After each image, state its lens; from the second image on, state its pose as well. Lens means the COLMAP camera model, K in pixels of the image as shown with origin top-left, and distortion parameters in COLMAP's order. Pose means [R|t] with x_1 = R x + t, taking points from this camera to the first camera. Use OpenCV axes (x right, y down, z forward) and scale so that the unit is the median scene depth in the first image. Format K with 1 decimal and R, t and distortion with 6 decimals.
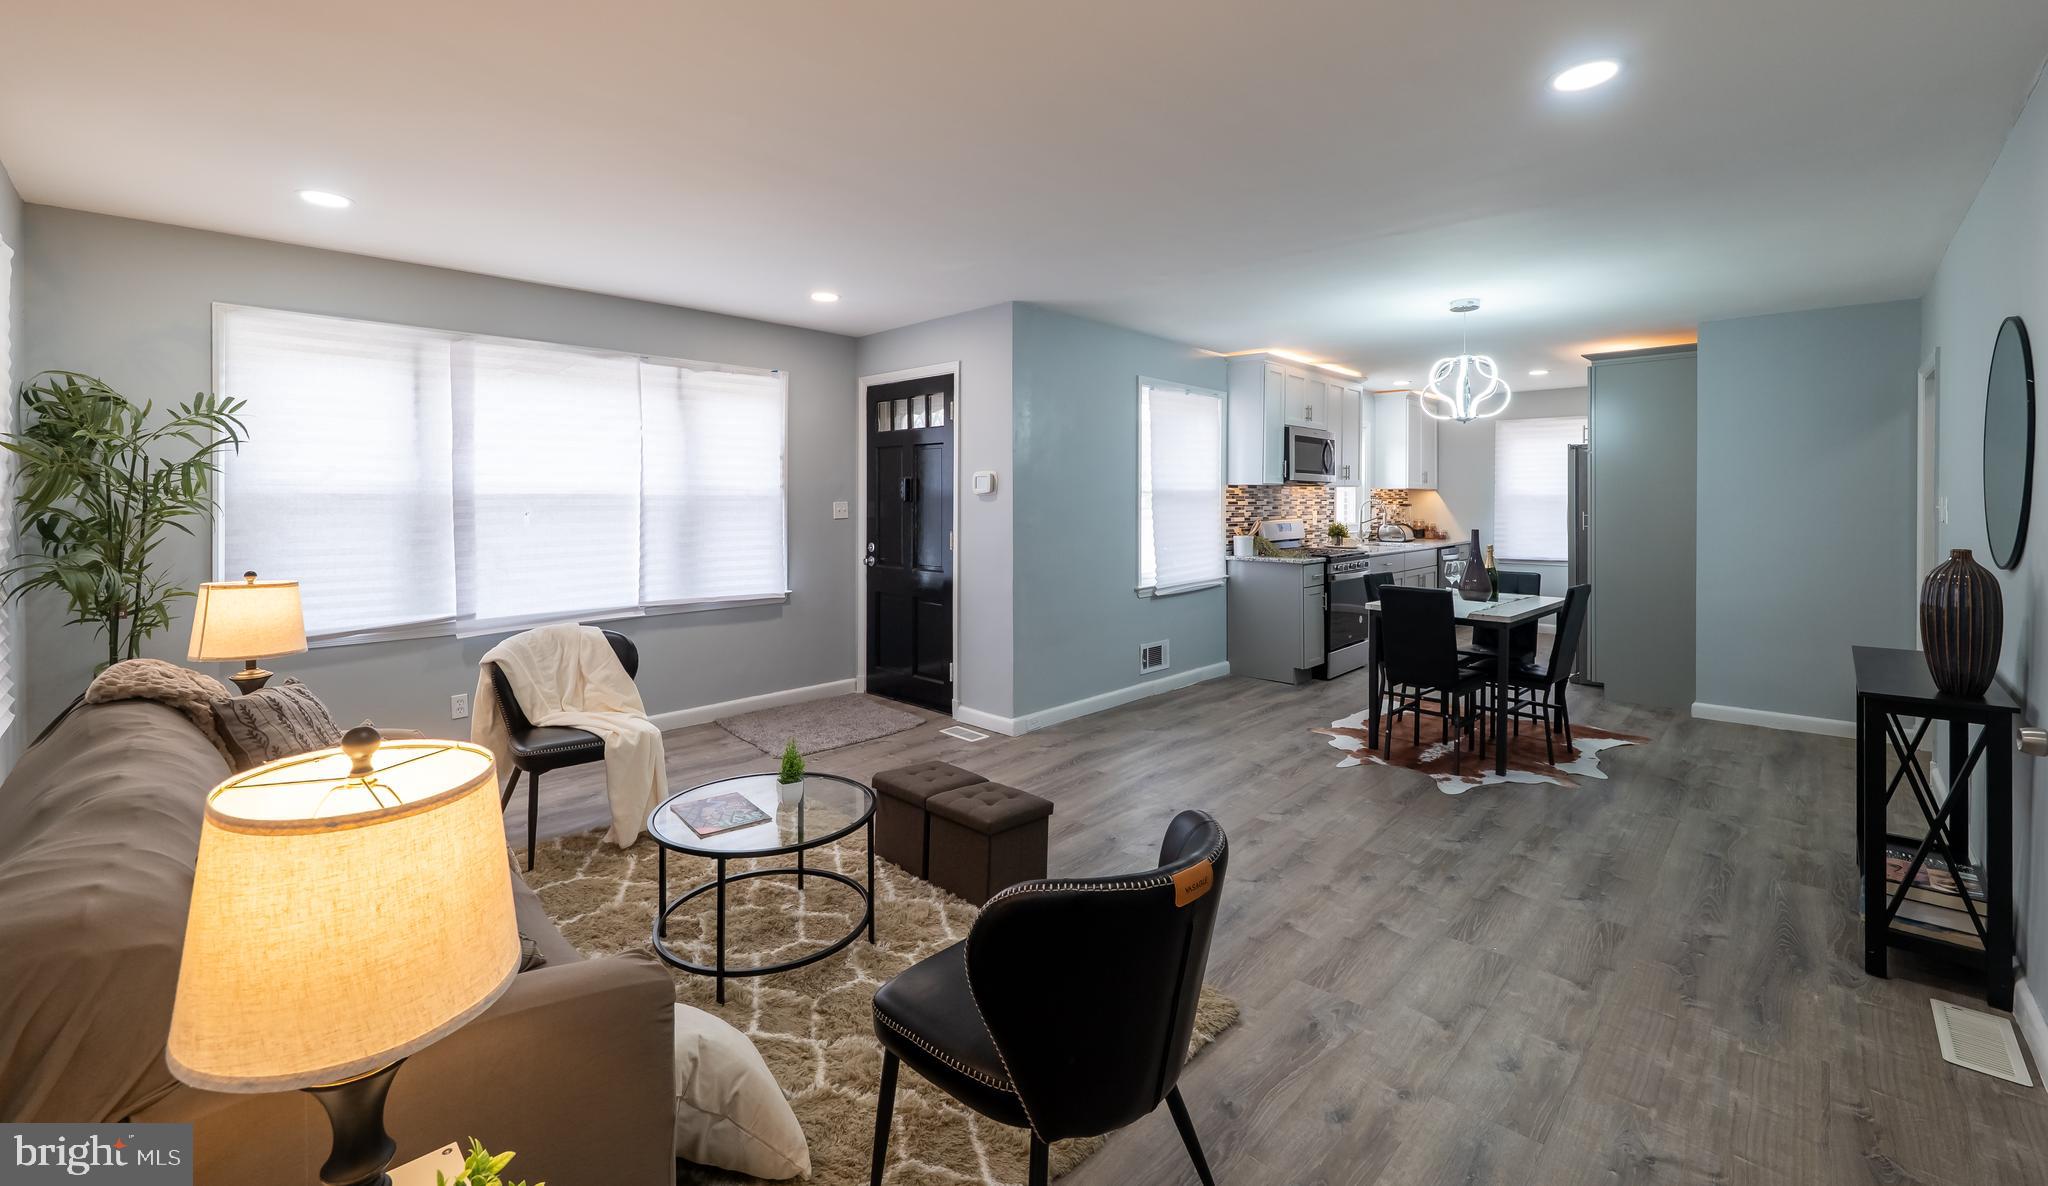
lens RADIAL K [[830.7, 0, 1023.0], [0, 830.7, 504.0], [0, 0, 1]] dist [-0.002026, -0.000128]
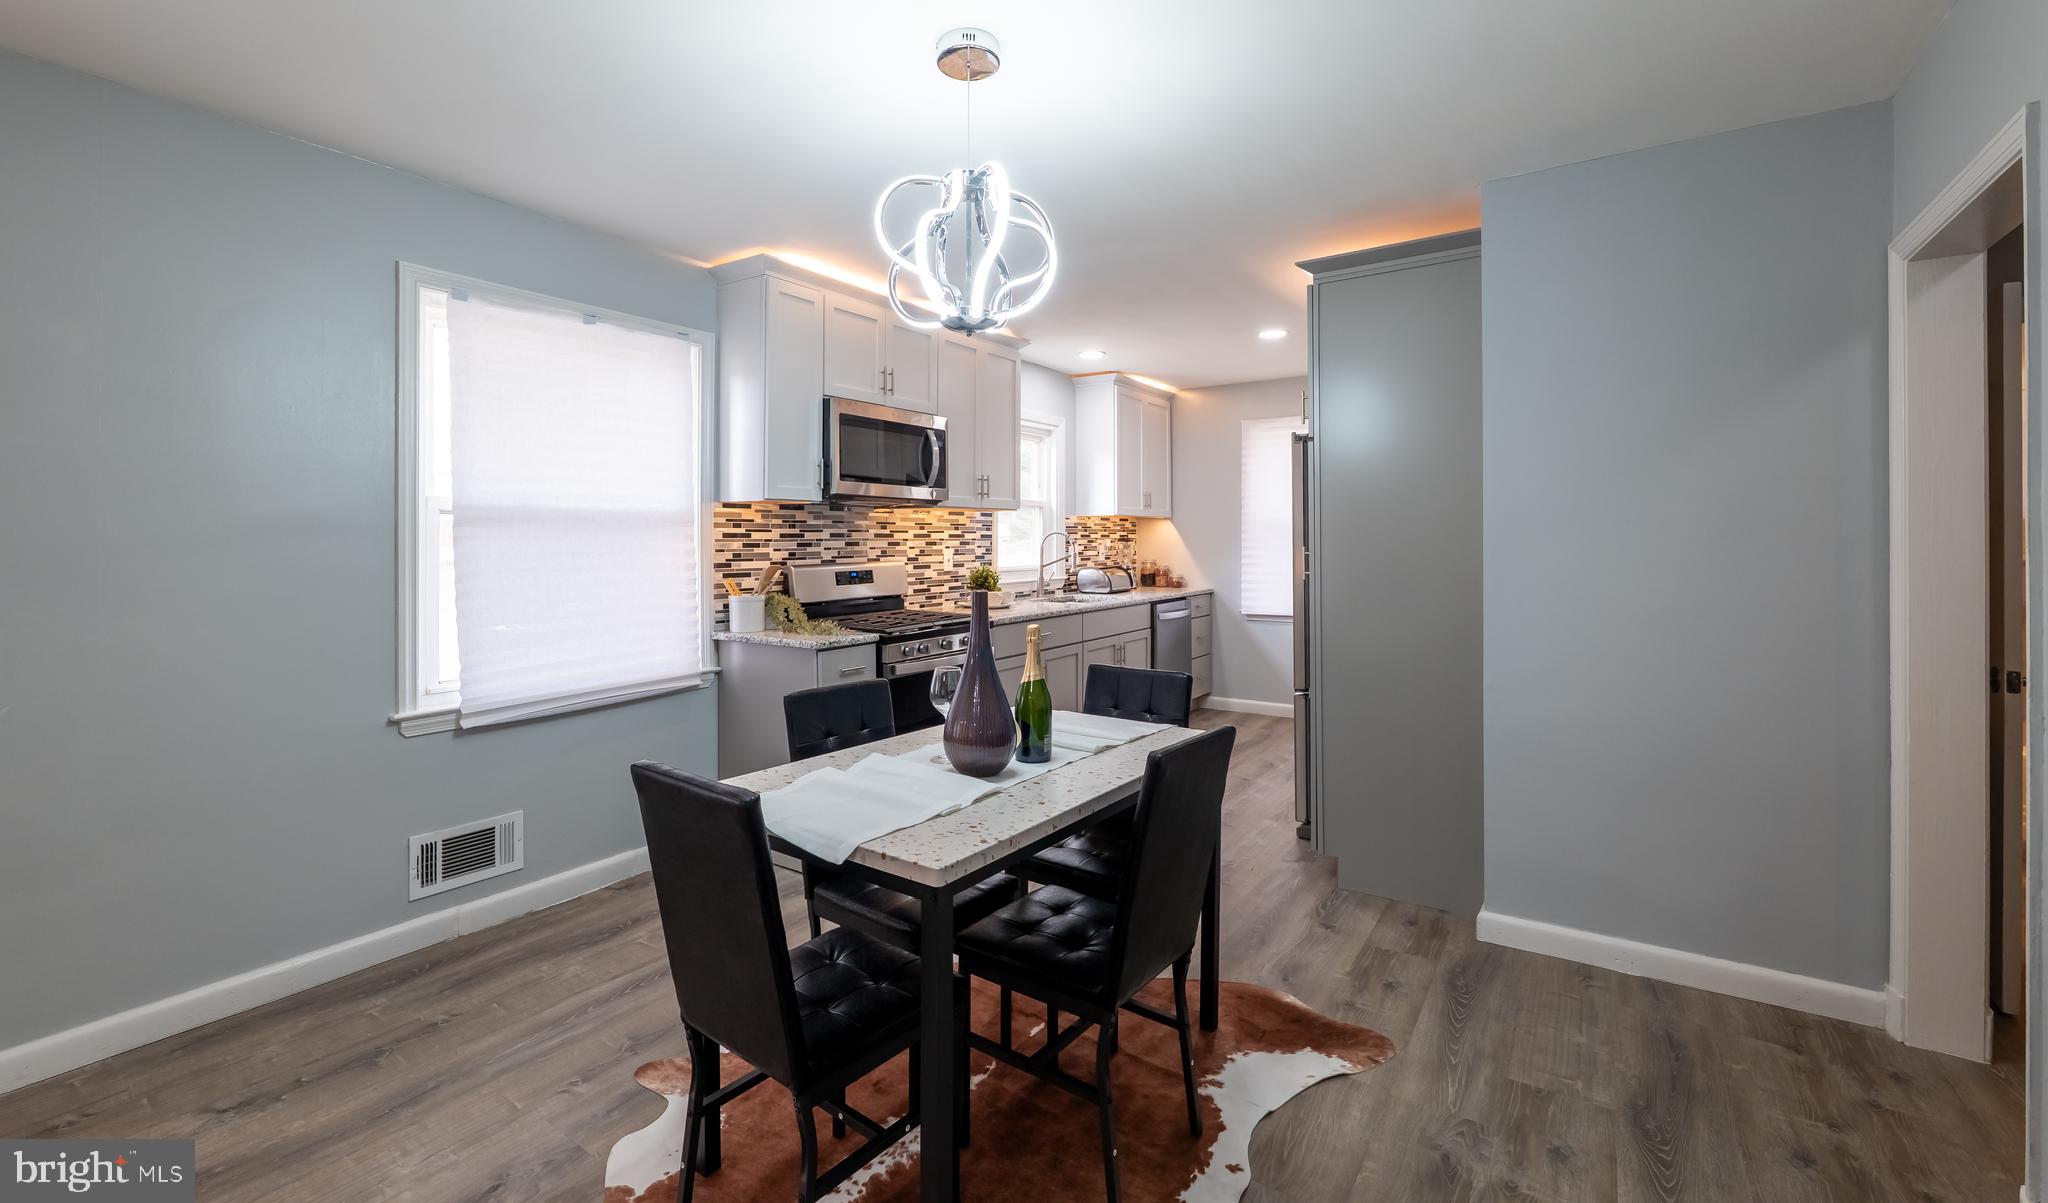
lens RADIAL K [[852.3, 0, 1007.7], [0, 852.3, 541.3], [0, 0, 1]] dist [-0.009910, 0.000157]
pose [[0.988392, -0.005173, 0.151837, 0.361239], [0.005587, 0.999982, -0.002297, 0.005369], [-0.151822, 0.003119, 0.988403, 0.429140]]
